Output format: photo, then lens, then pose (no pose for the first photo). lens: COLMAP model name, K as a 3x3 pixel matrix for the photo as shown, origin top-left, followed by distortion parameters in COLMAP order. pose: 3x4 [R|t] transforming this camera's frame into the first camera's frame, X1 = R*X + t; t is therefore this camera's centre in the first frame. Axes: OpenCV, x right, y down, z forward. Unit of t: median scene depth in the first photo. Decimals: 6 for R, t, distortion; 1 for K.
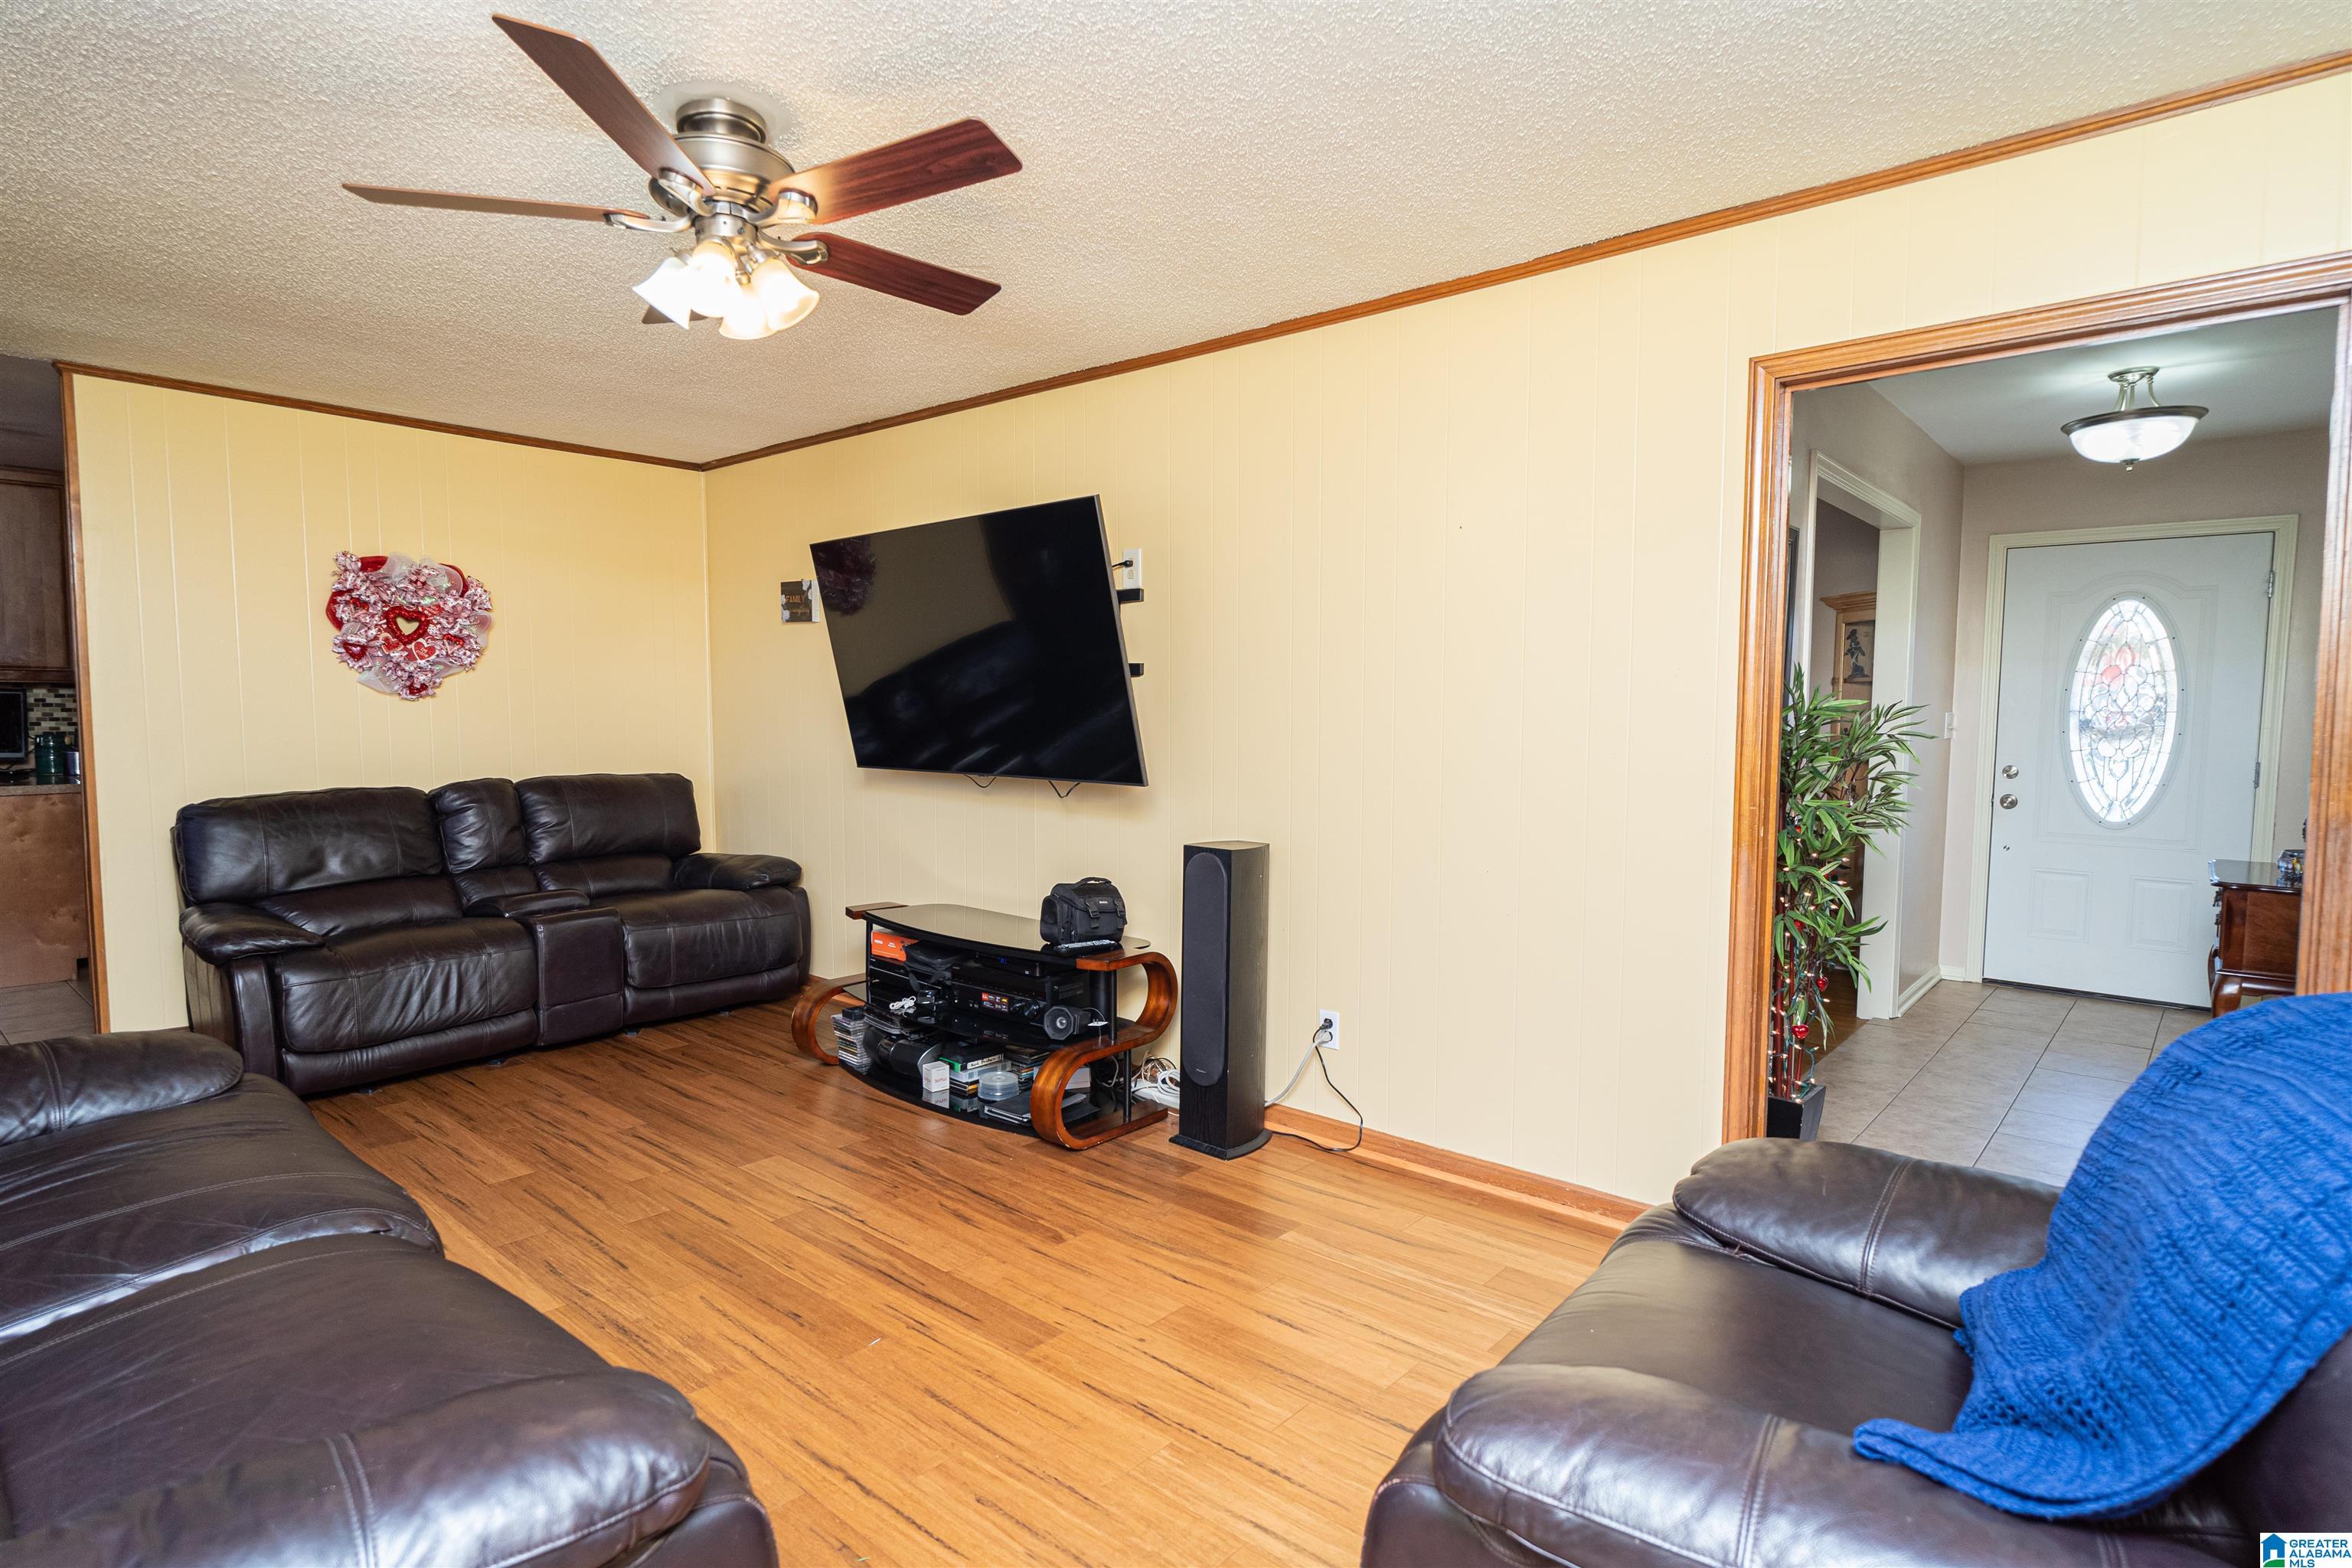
lens RADIAL K [[1210.4, 0, 1140.3], [0, 1210.4, 786.9], [0, 0, 1]] dist [-0.007020, 0.000429]
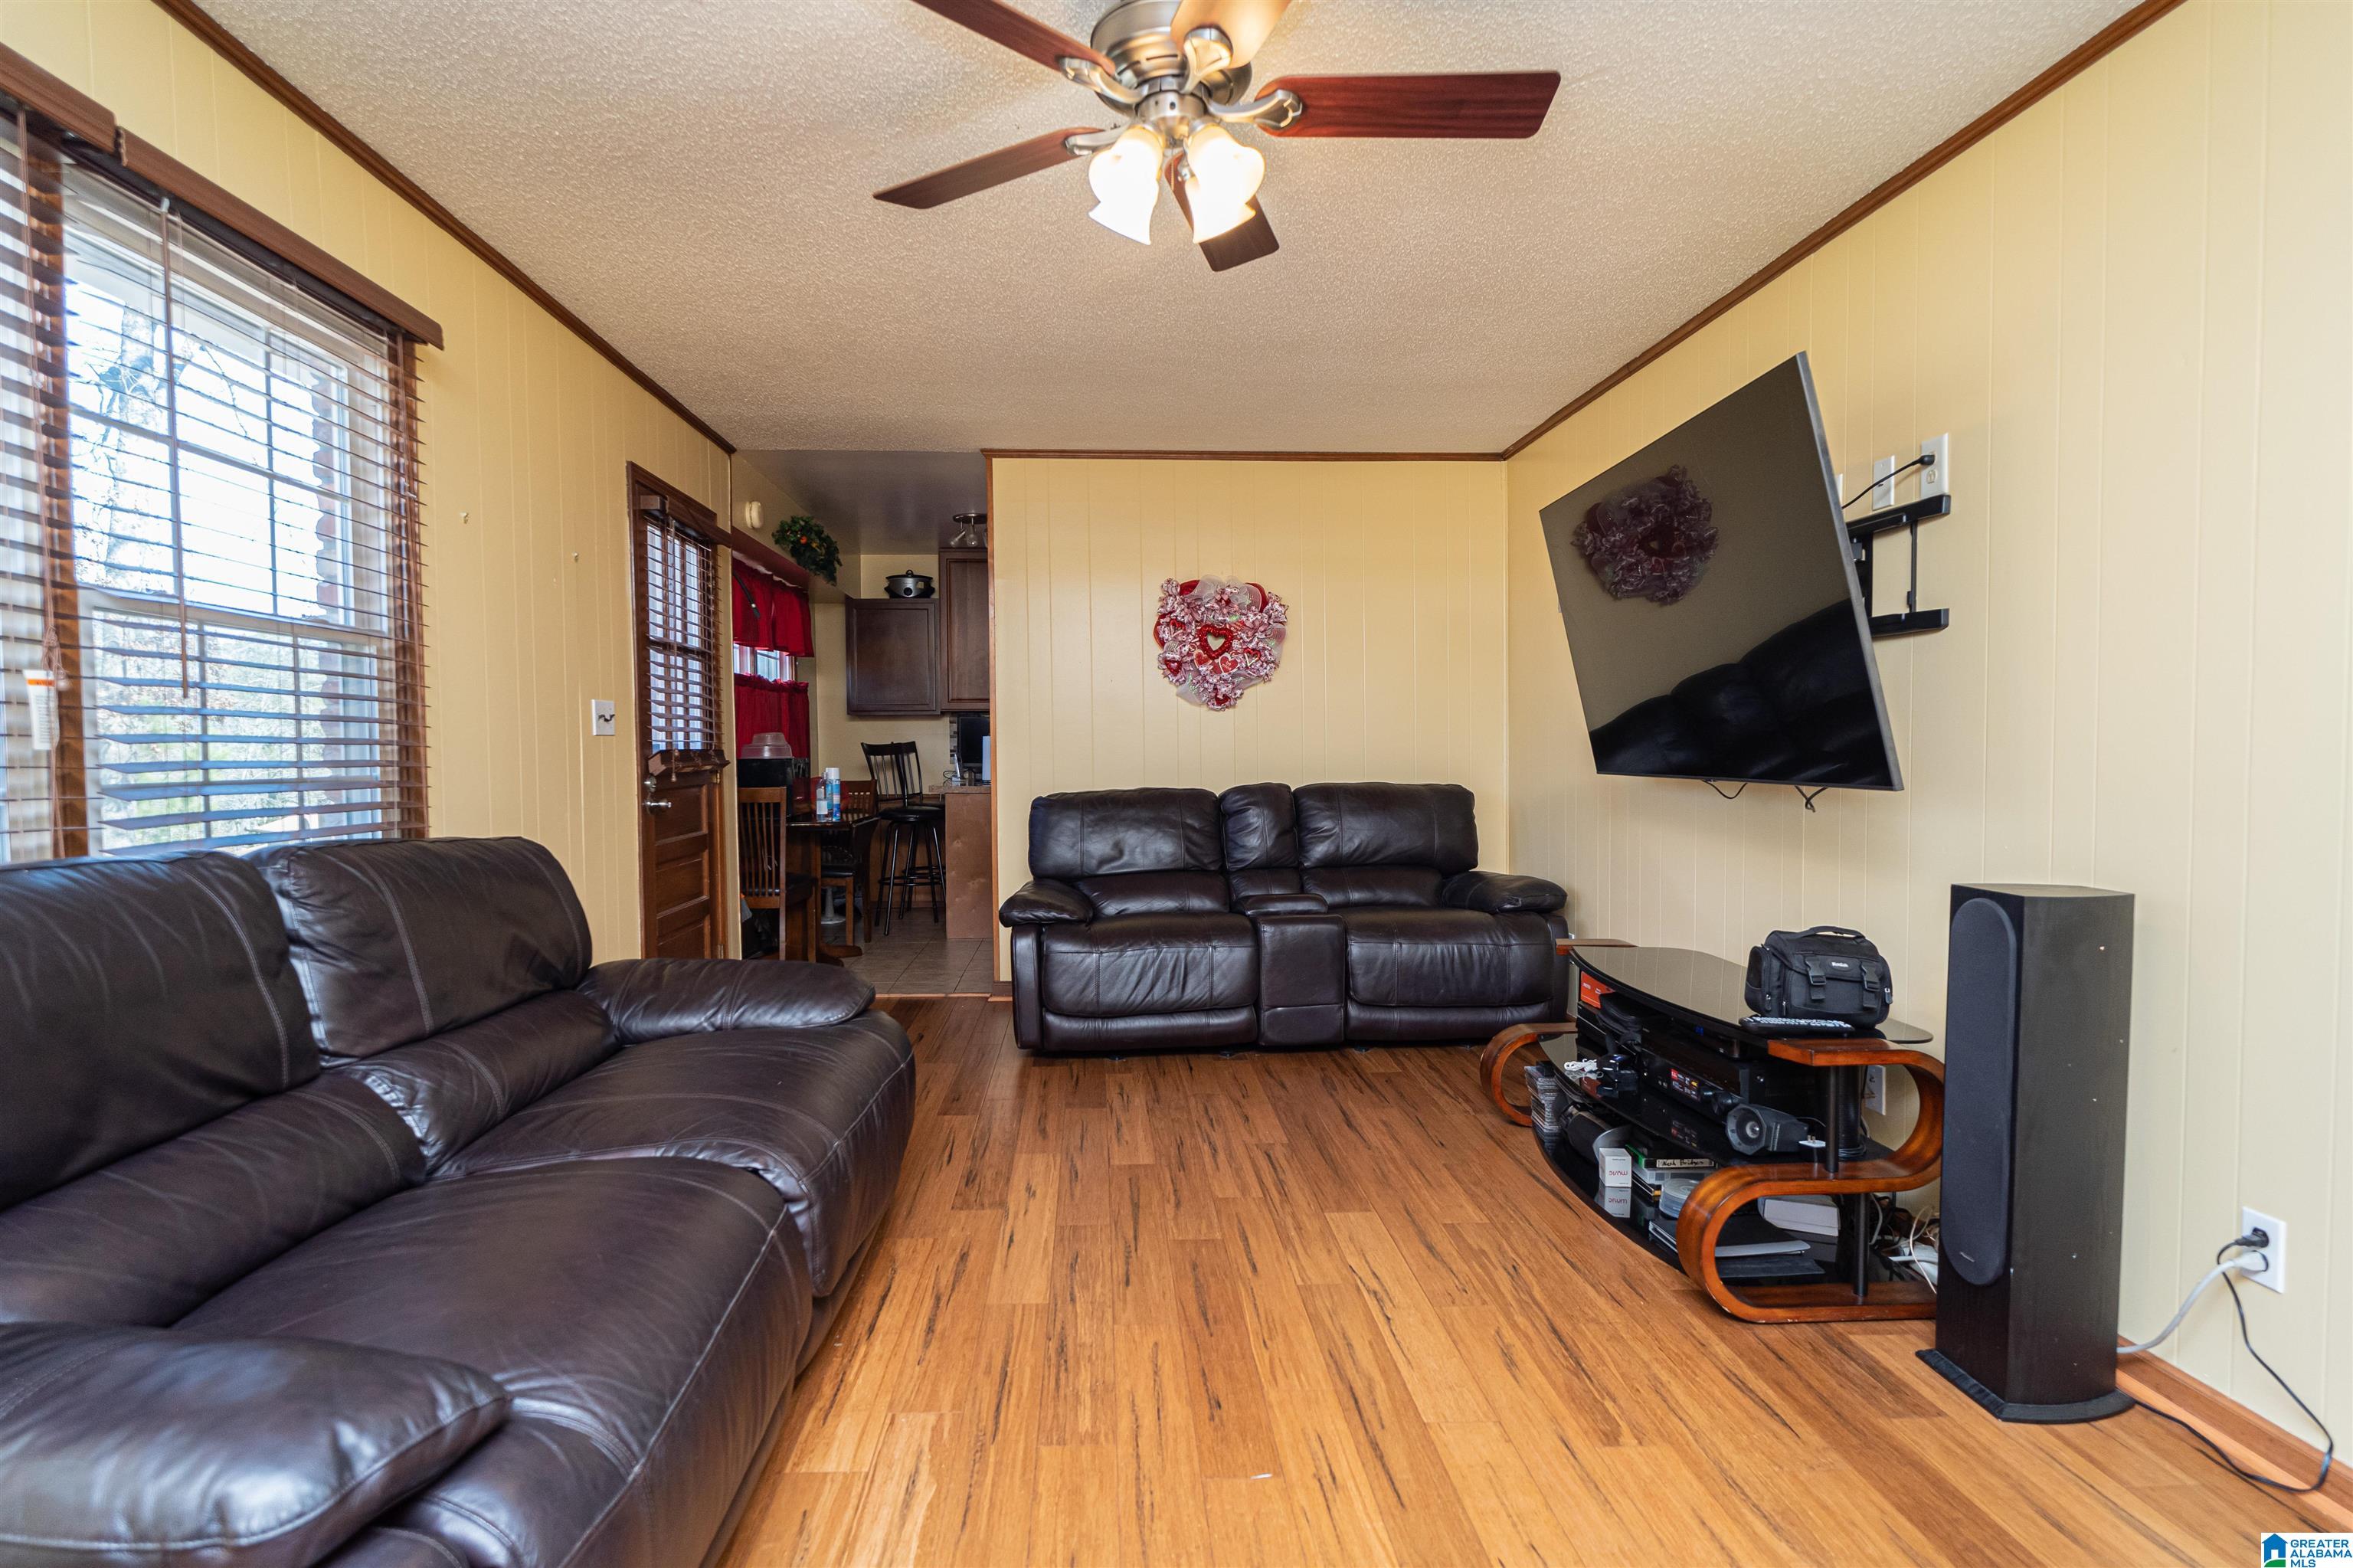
lens RADIAL K [[1211.0, 0, 1156.7], [0, 1211.0, 797.4], [0, 0, 1]] dist [-0.007020, 0.000429]
pose [[0.703677, 0.022057, -0.710177, 0.172264], [-0.039239, 0.999199, -0.007846, 0.022333], [0.709435, 0.033388, 0.703979, 0.251194]]
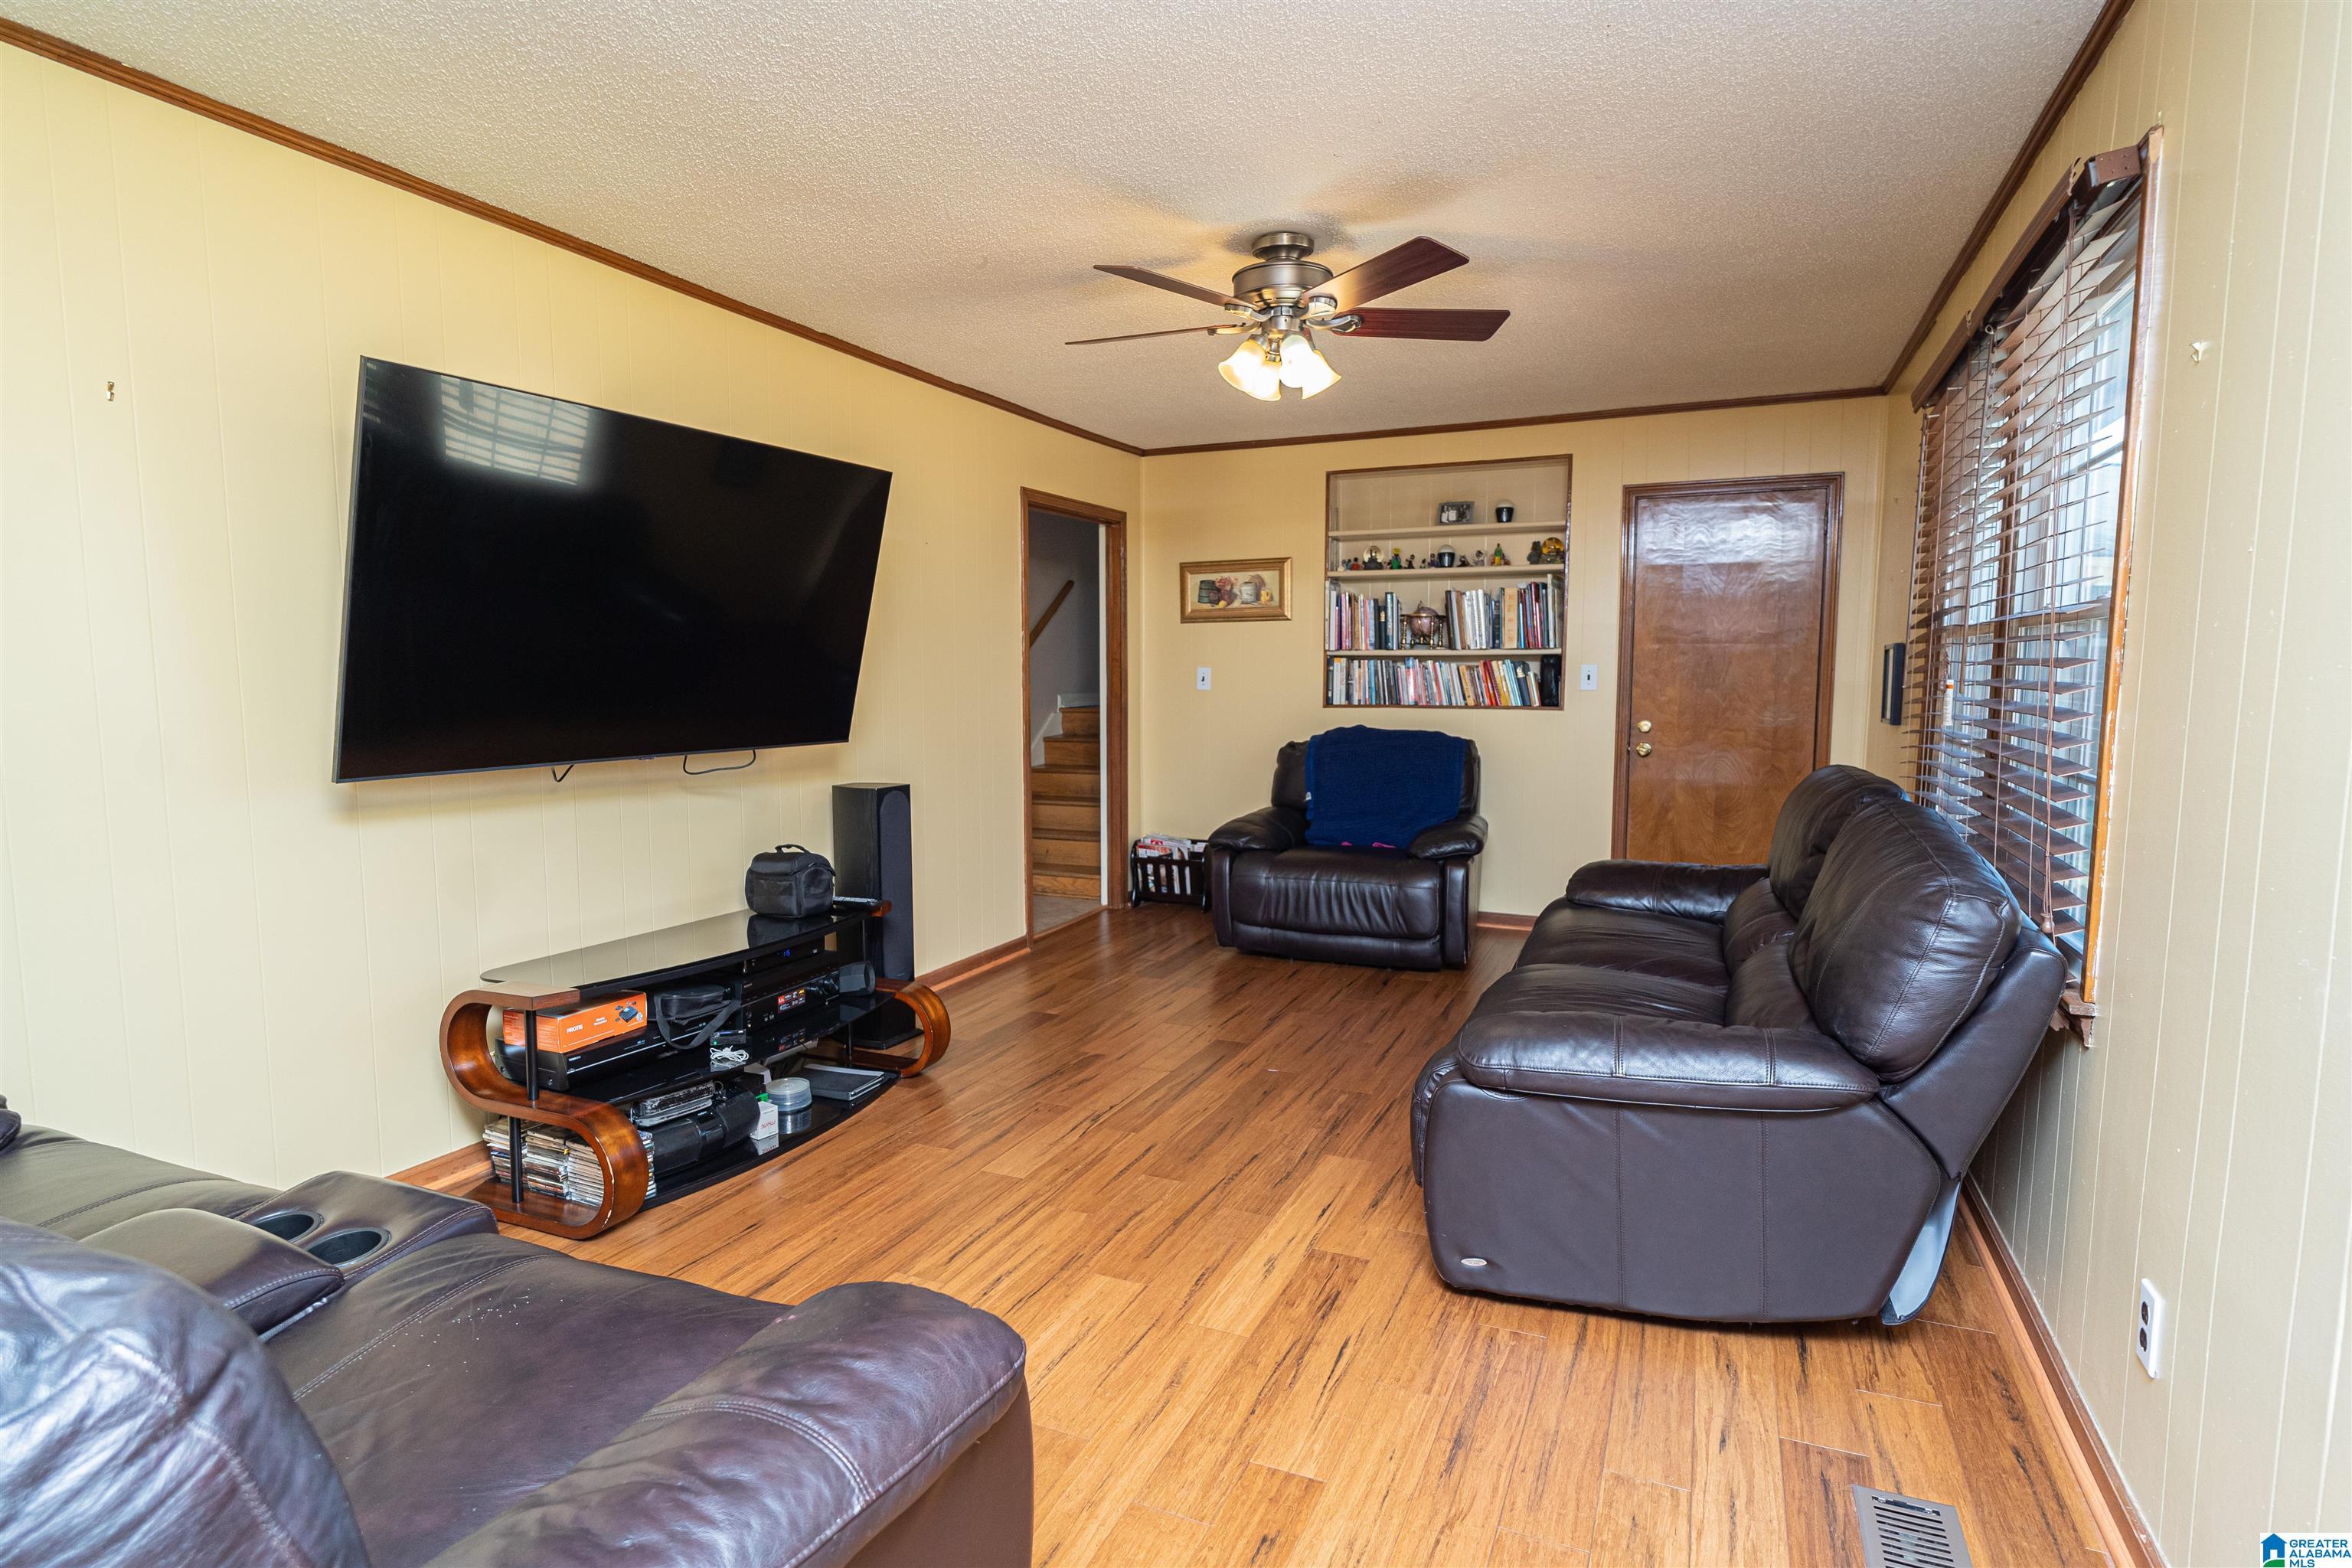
lens RADIAL K [[1210.4, 0, 1181.3], [0, 1210.4, 787.3], [0, 0, 1]] dist [-0.007020, 0.000429]
pose [[-0.308091, -0.090280, 0.947064, -1.038862], [0.073722, 0.990228, 0.118377, -0.061313], [-0.948496, 0.106290, -0.298424, 0.980231]]
